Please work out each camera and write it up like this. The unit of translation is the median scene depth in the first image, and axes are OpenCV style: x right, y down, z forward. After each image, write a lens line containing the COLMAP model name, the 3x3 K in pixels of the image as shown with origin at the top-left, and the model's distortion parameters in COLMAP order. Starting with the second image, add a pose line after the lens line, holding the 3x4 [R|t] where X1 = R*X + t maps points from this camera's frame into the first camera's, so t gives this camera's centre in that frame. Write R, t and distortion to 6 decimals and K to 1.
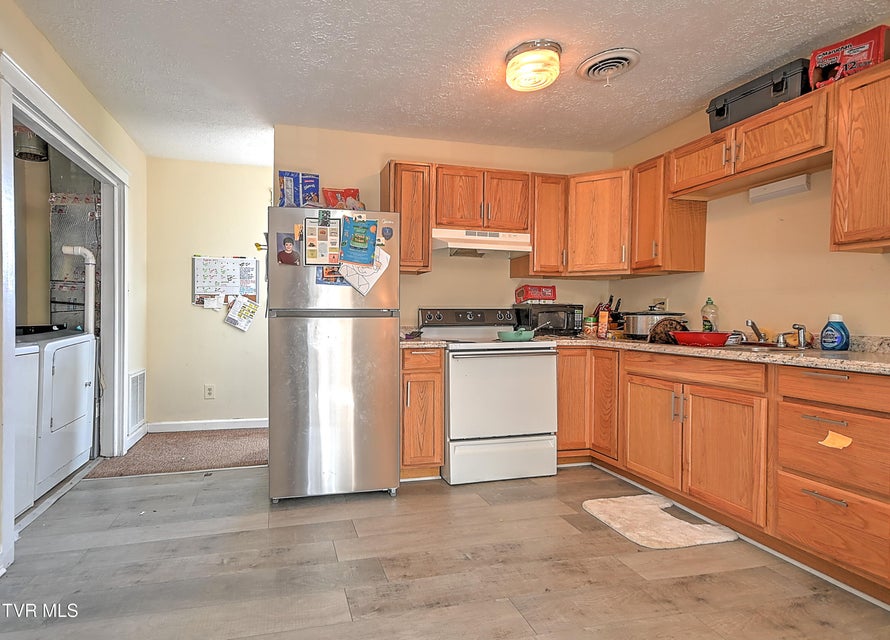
lens RADIAL K [[474.0, 0, 402.7], [0, 474.0, 325.3], [0, 0, 1]] dist [0.001286, 0.000441]
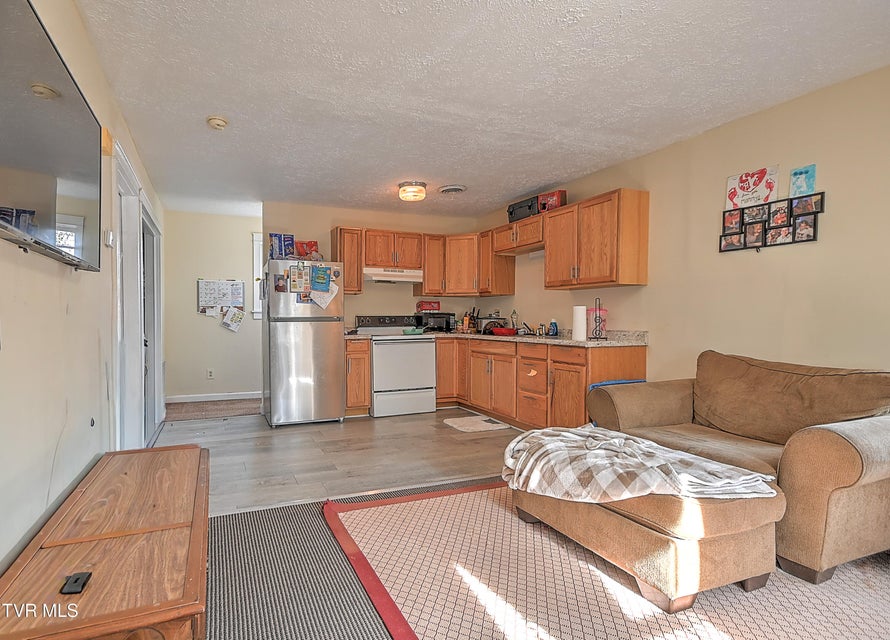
lens RADIAL K [[474.0, 0, 402.7], [0, 474.0, 325.3], [0, 0, 1]] dist [0.001286, 0.000441]
pose [[0.992650, -0.008288, 0.120740, -0.002729], [0.009007, 0.999945, -0.005408, 0.007783], [-0.120688, 0.006455, 0.992669, -0.693836]]
